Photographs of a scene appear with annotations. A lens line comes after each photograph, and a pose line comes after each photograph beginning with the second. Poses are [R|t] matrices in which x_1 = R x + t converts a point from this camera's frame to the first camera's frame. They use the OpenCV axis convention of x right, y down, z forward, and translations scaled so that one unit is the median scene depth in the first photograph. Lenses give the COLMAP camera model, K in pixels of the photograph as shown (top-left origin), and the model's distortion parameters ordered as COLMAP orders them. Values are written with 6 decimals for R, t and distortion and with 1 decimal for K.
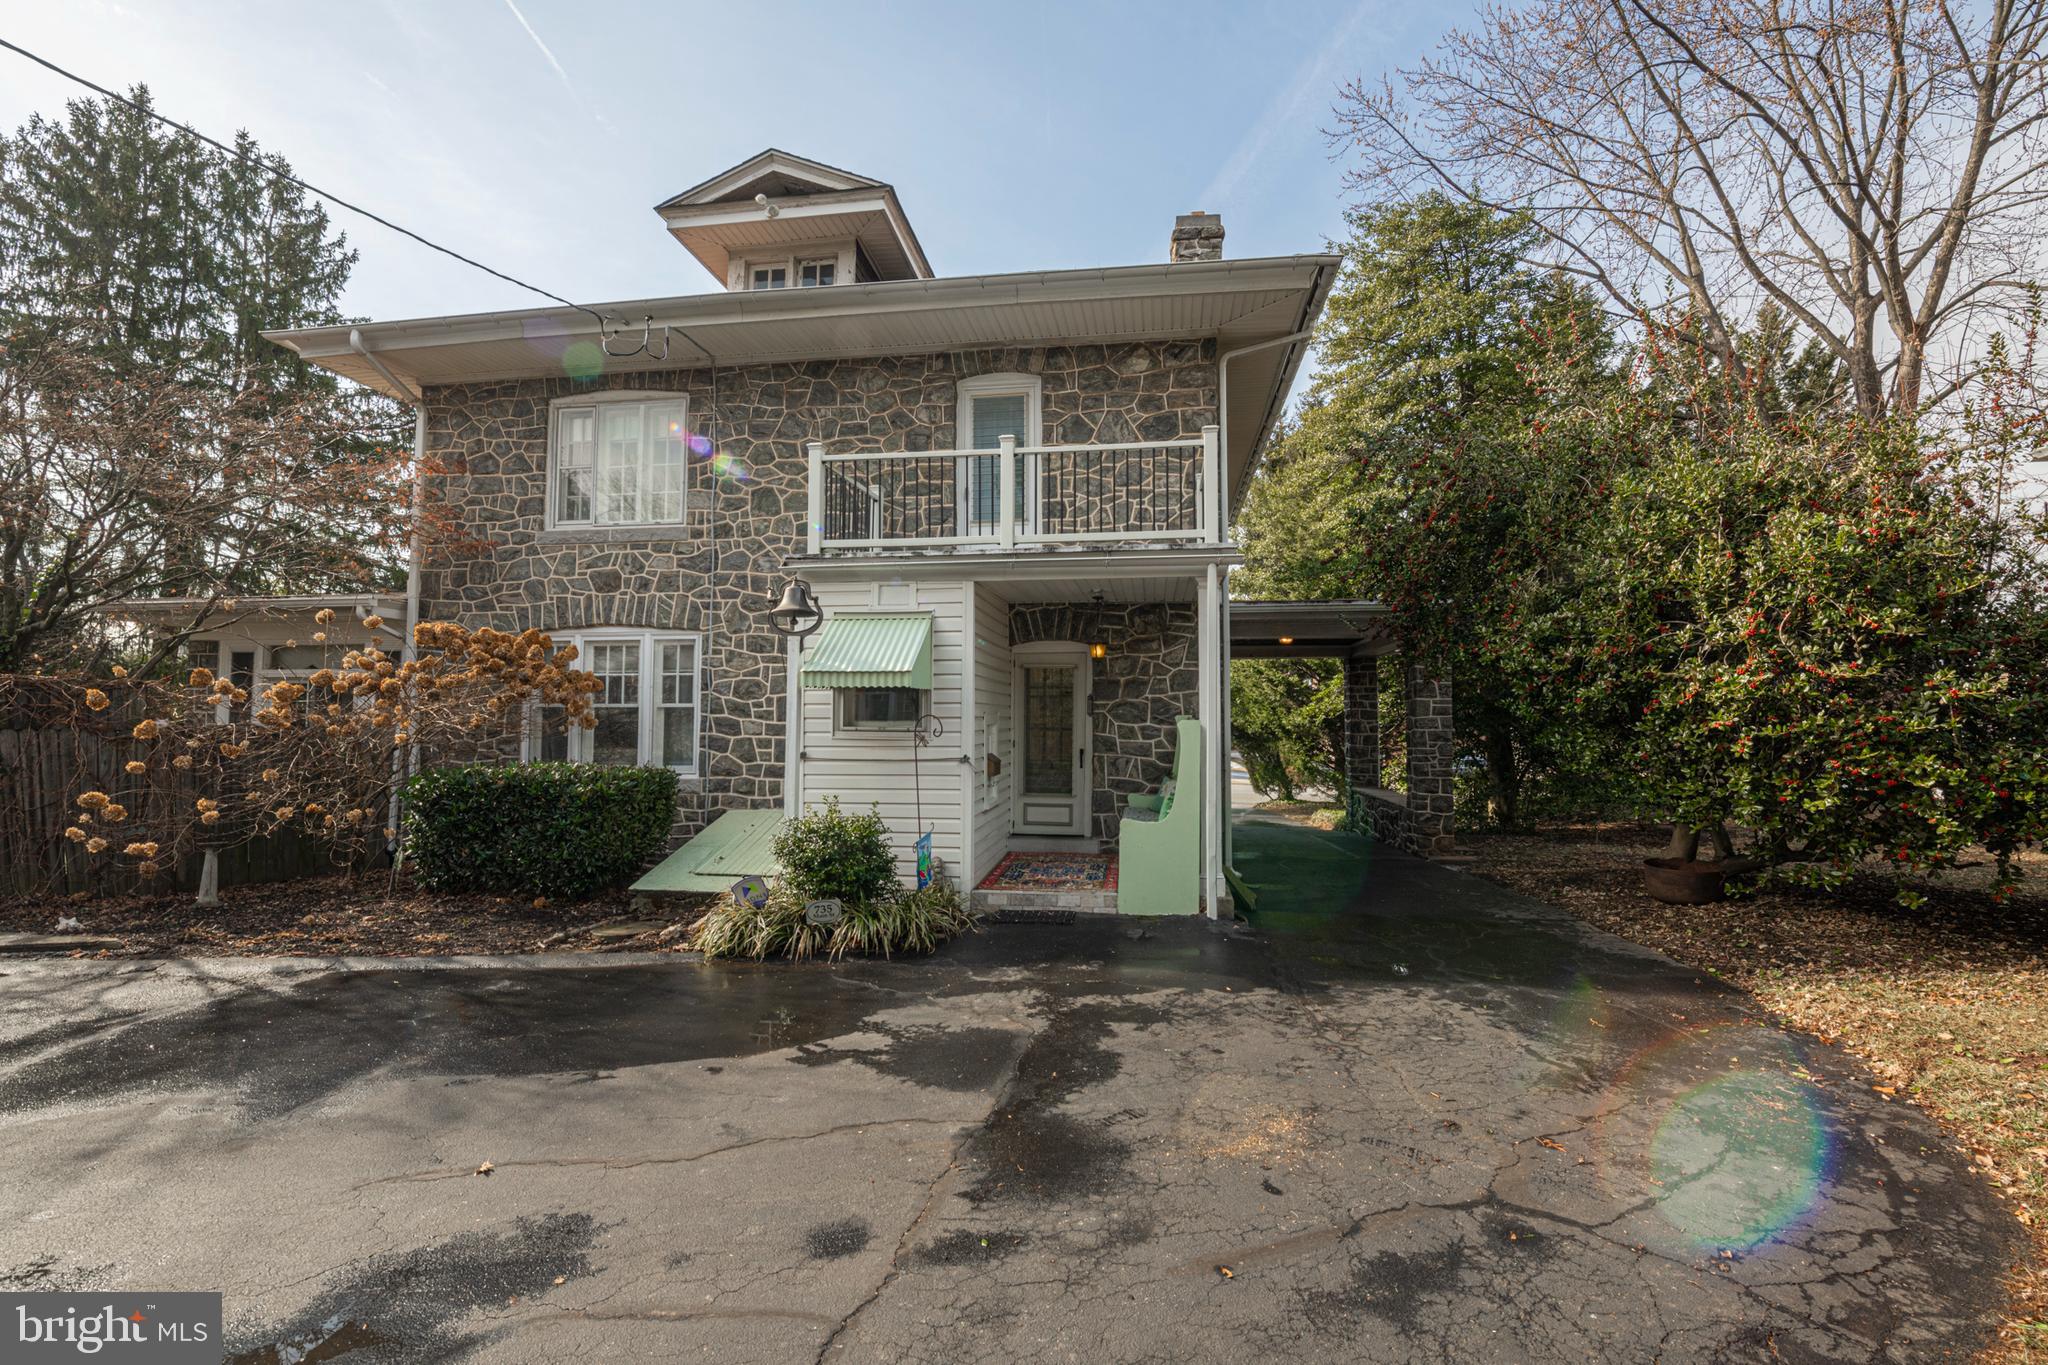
lens RADIAL K [[829.7, 0, 1026.6], [0, 829.7, 680.9], [0, 0, 1]] dist [0.000034, 0.000000]
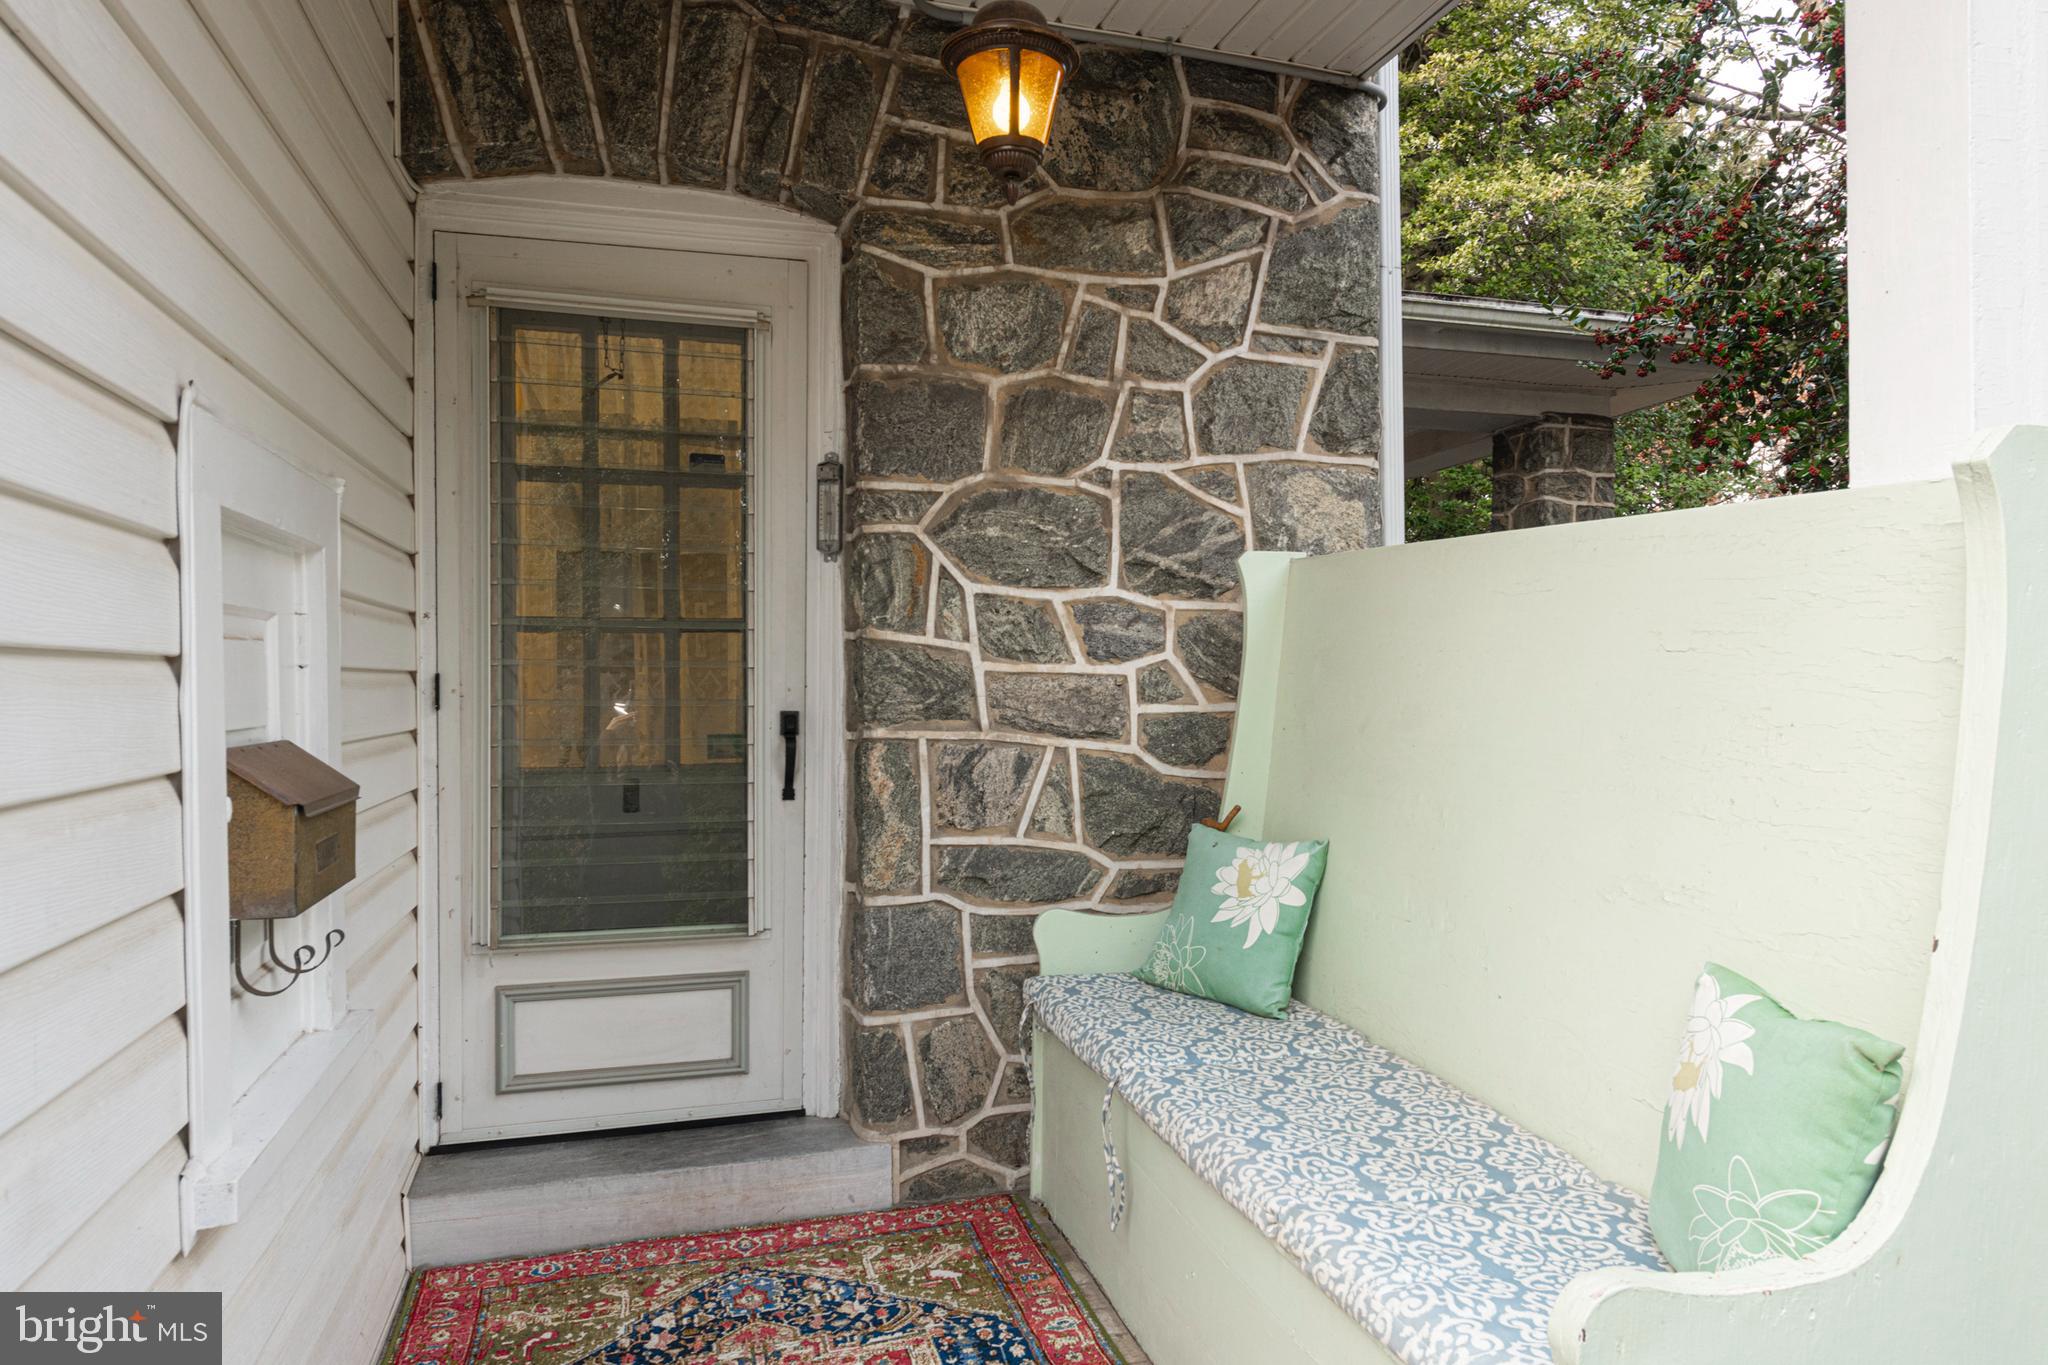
lens RADIAL K [[1250.7, 0, 1030.0], [0, 1250.7, 688.4], [0, 0, 1]] dist [0.005226, 0.000324]
pose [[0.902198, -0.007283, 0.431260, -0.017521], [-0.009735, 0.999259, 0.037240, 0.064733], [-0.431212, -0.037796, 0.901459, 0.697348]]
